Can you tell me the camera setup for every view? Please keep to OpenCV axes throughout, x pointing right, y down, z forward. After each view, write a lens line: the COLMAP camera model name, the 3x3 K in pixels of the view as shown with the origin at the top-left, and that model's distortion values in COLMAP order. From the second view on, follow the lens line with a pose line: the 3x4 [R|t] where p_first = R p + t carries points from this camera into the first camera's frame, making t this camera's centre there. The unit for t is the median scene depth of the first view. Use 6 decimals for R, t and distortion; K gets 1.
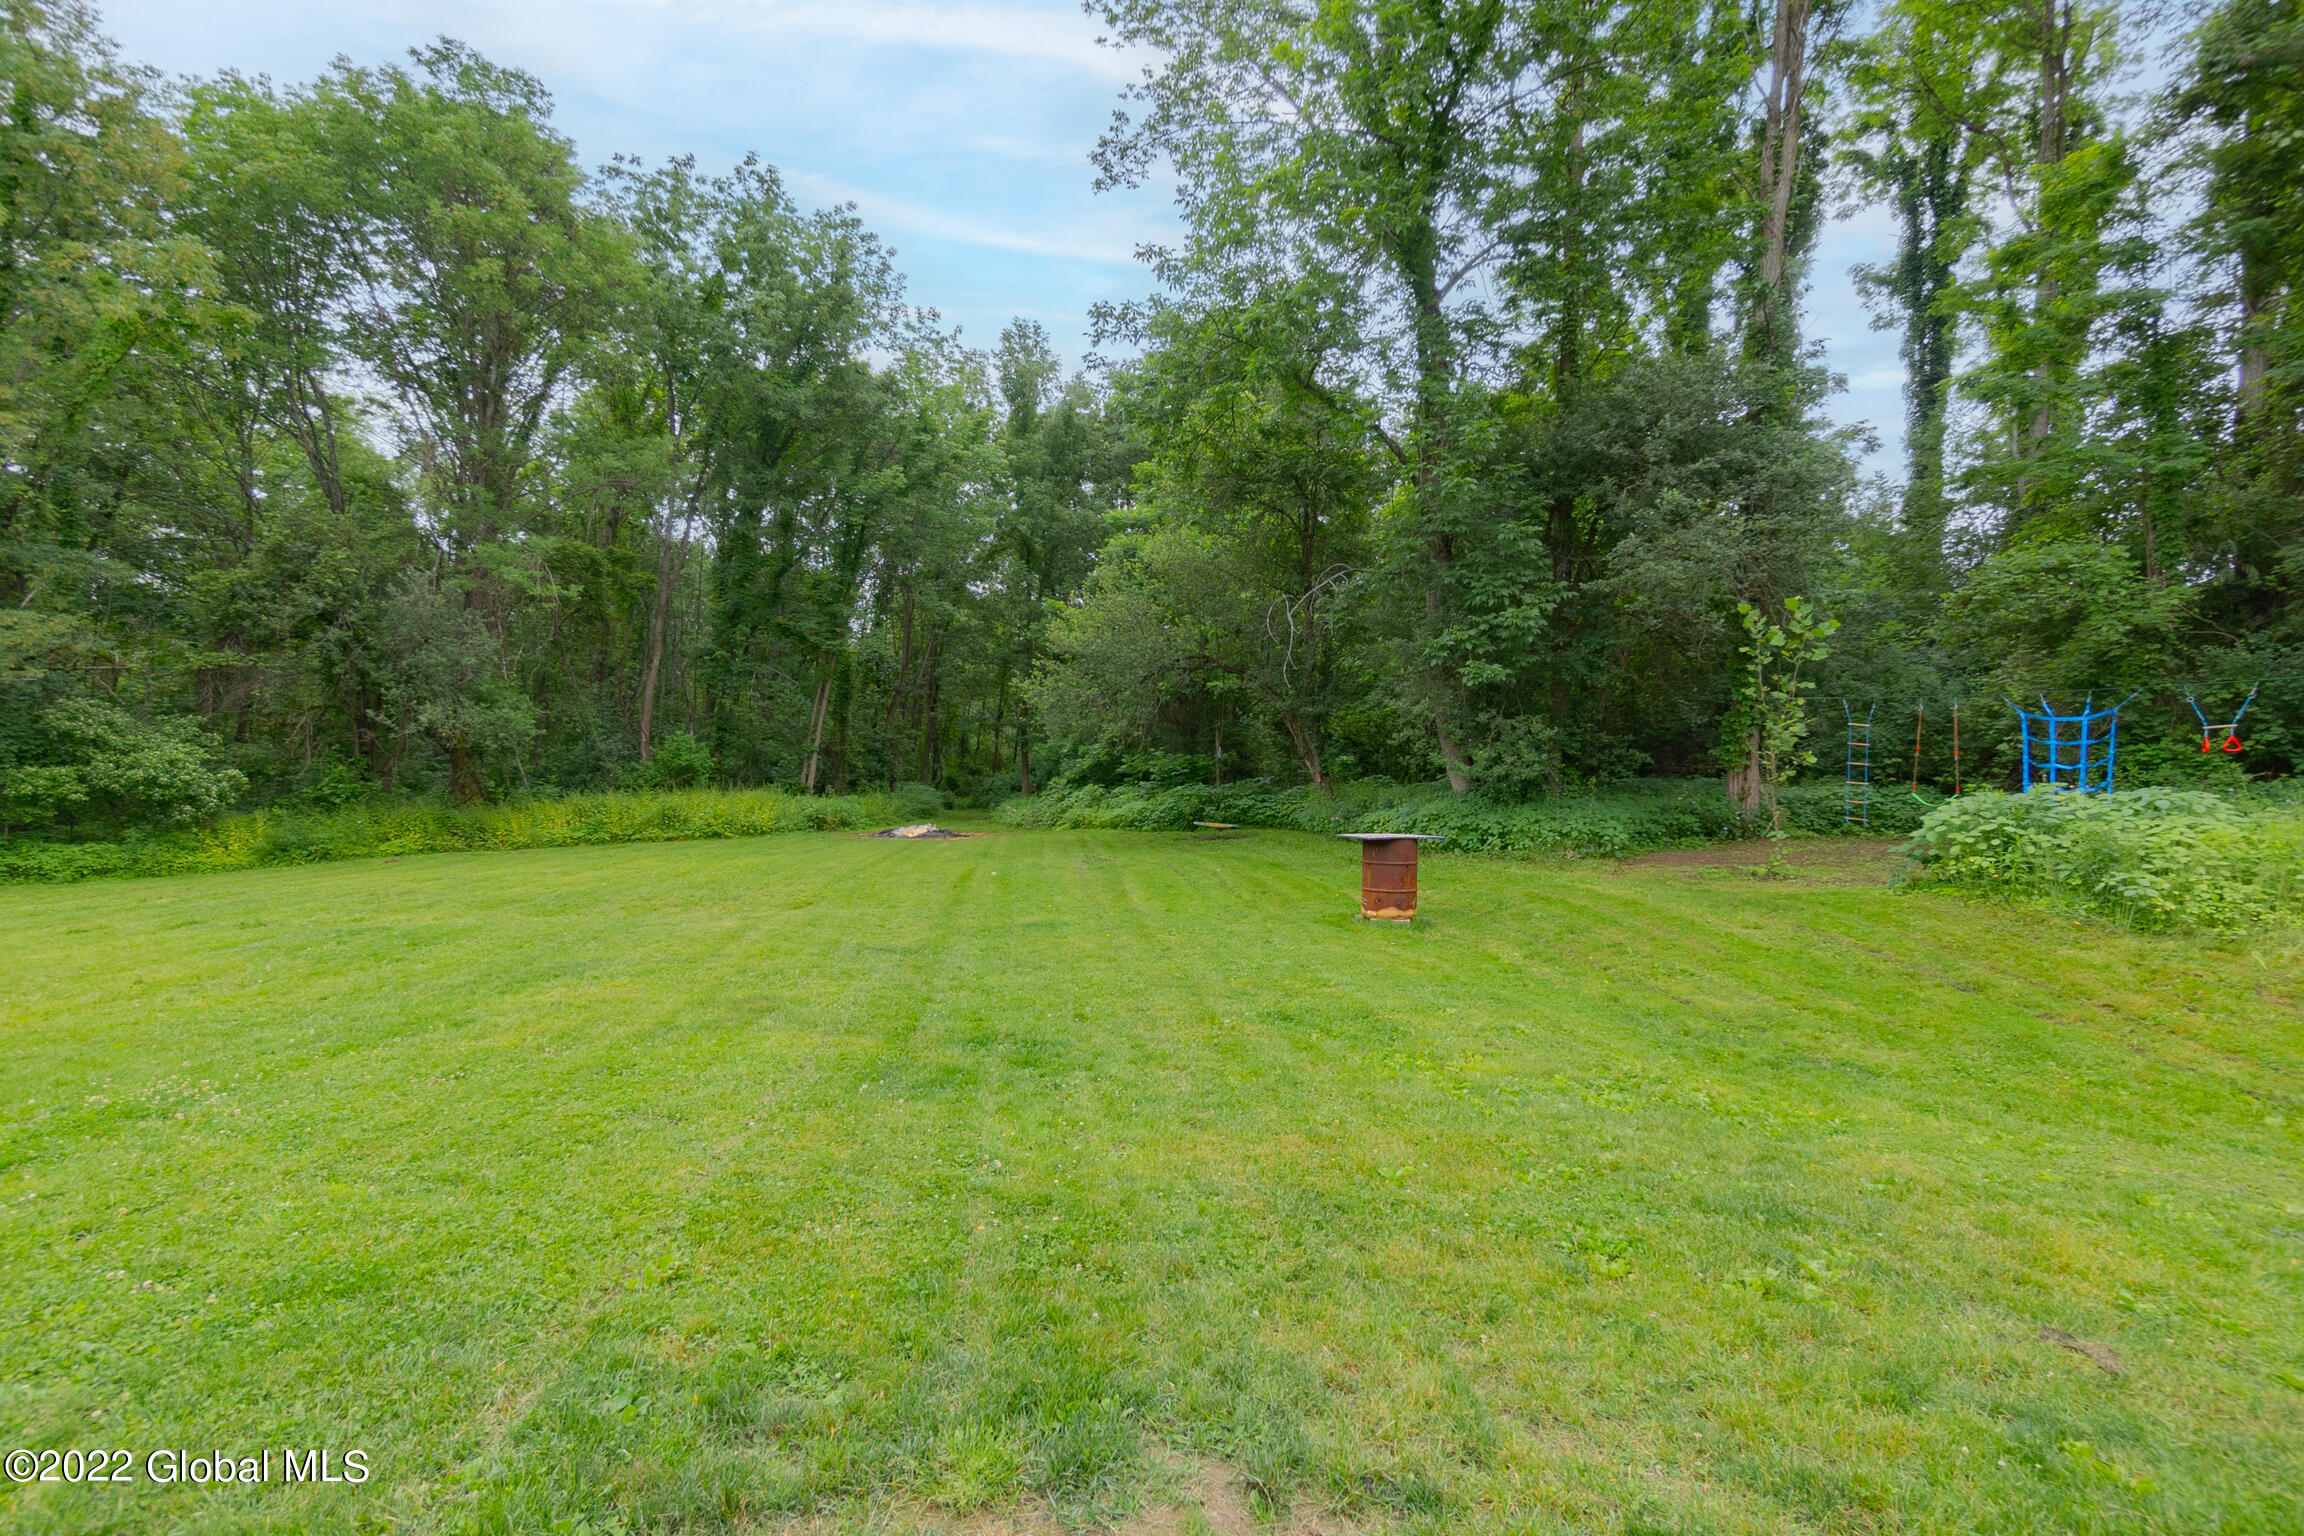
lens RADIAL K [[1072.1, 0, 1152.0], [0, 1072.1, 768.0], [0, 0, 1]] dist [-0.013596, 0.000105]
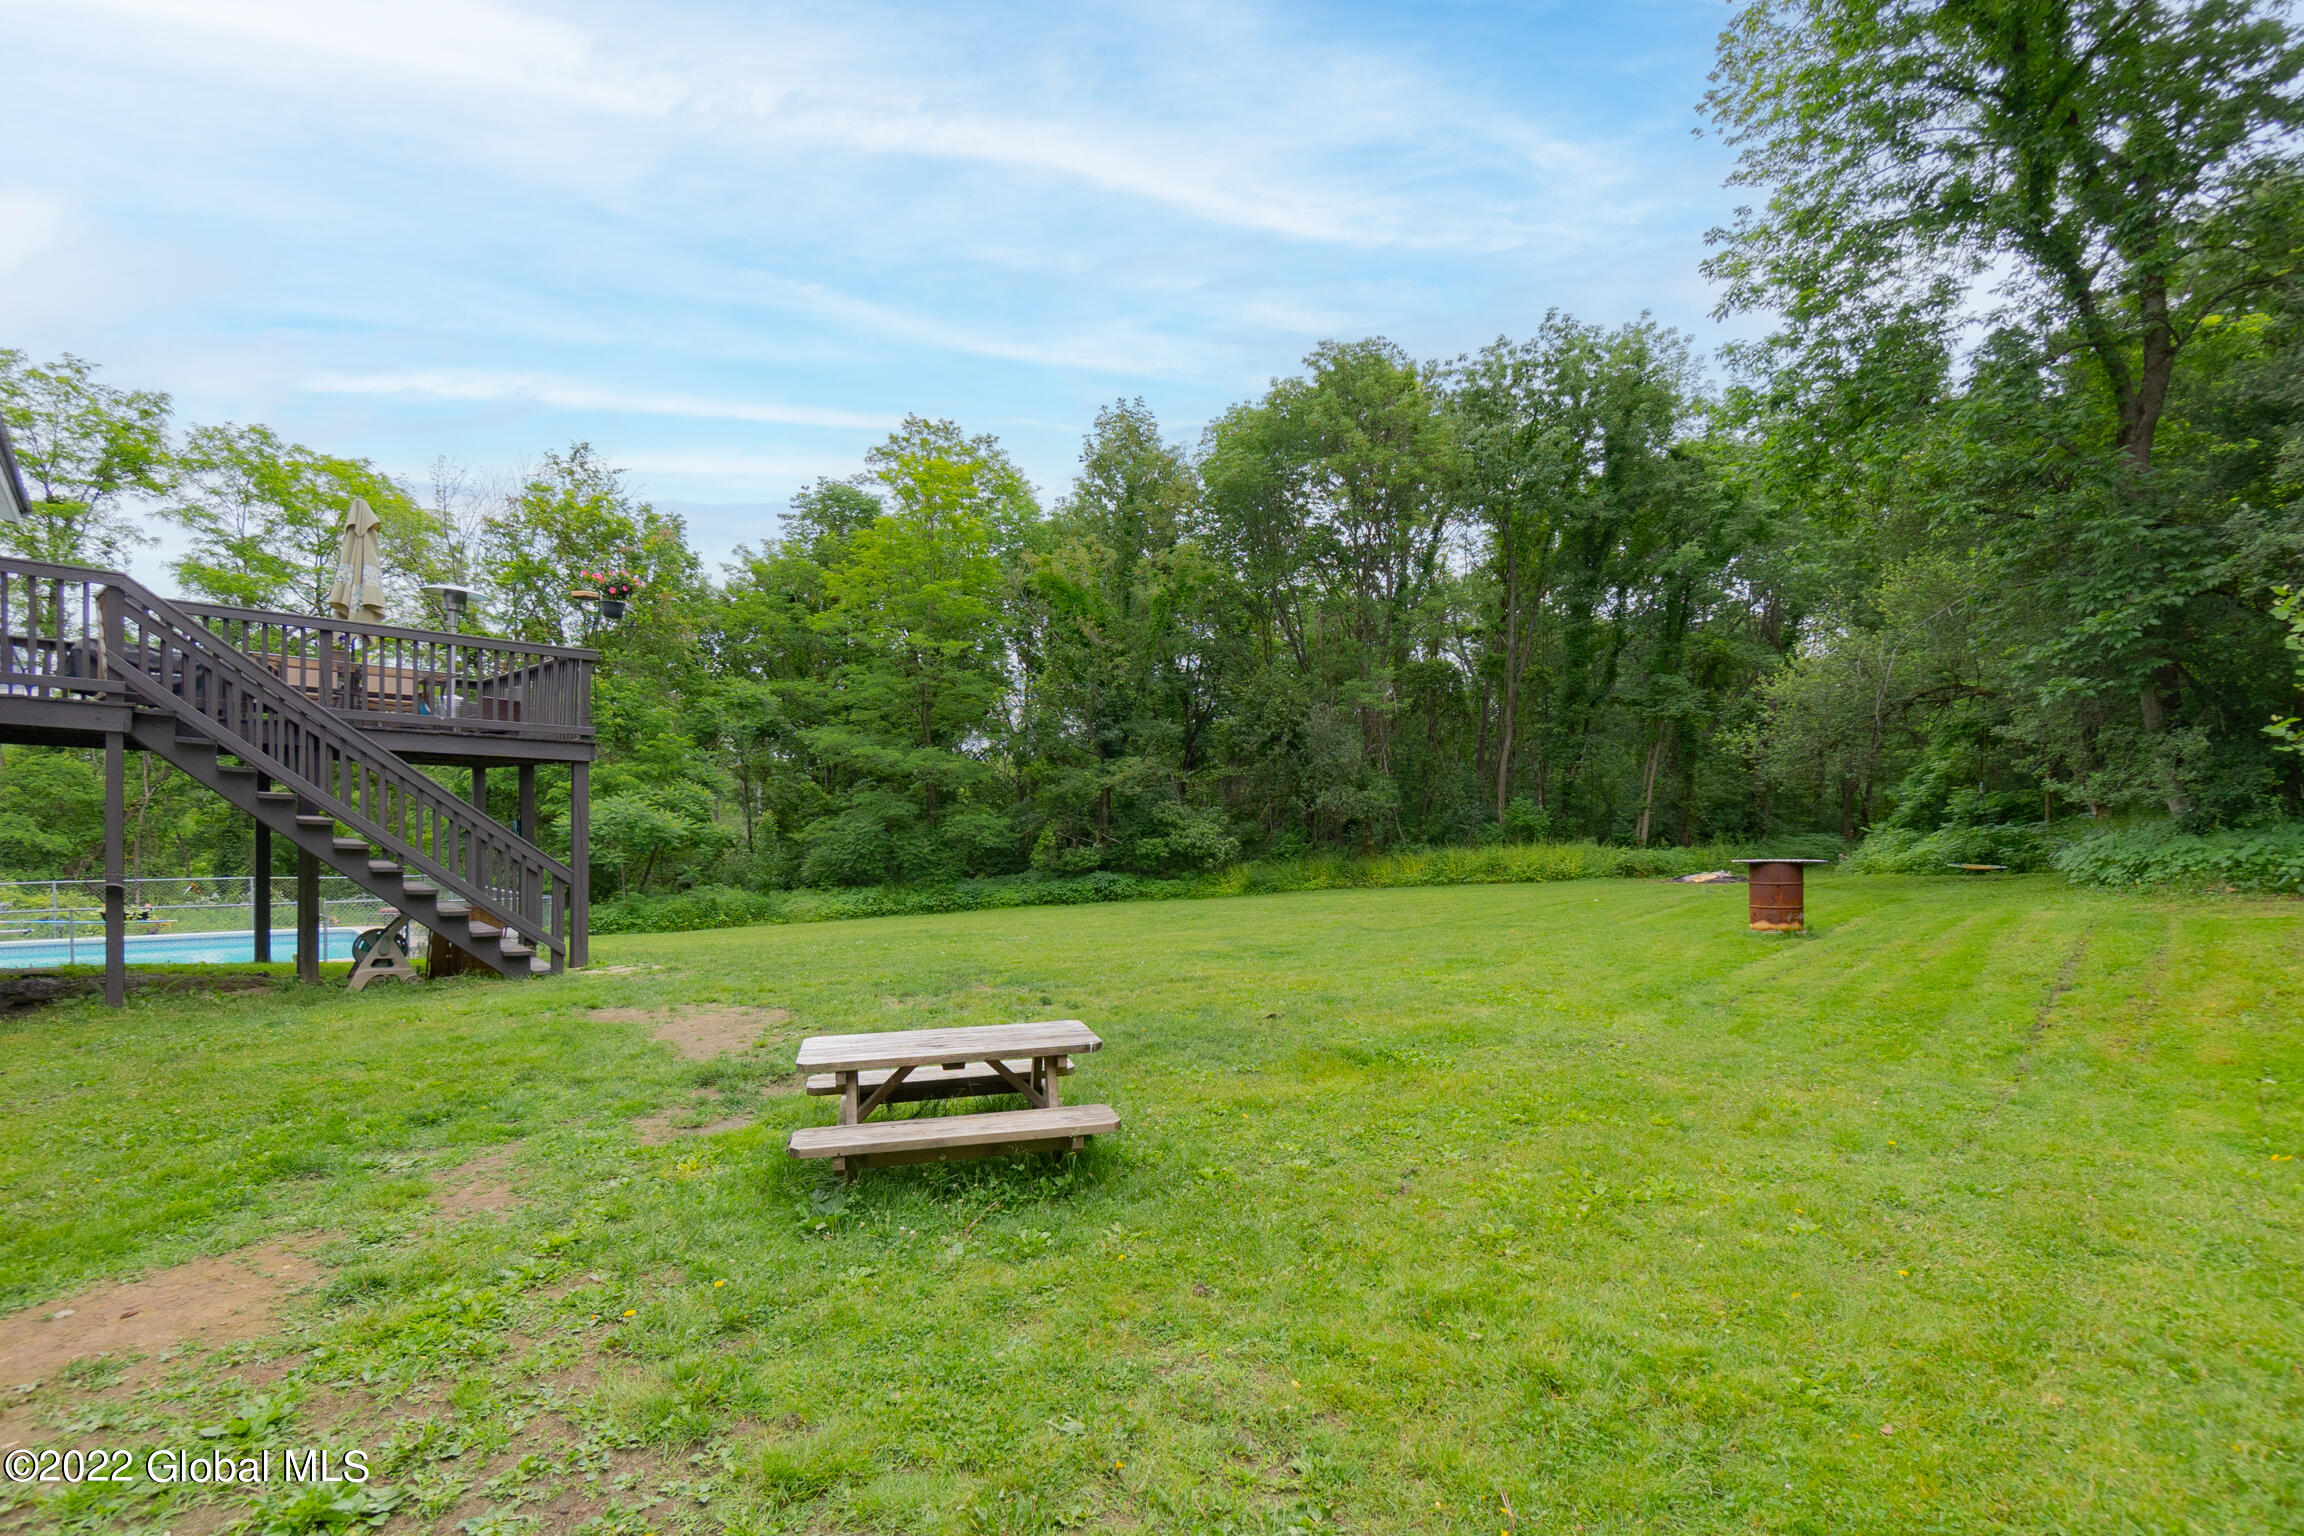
lens RADIAL K [[1005.0, 0, 1153.1], [0, 1005.0, 843.9], [0, 0, 1]] dist [-0.002151, 0.000172]
pose [[0.624910, -0.023295, -0.780349, 0.276922], [0.034258, 0.999410, -0.002400, 0.010367], [0.779945, -0.025233, 0.625339, -0.088440]]
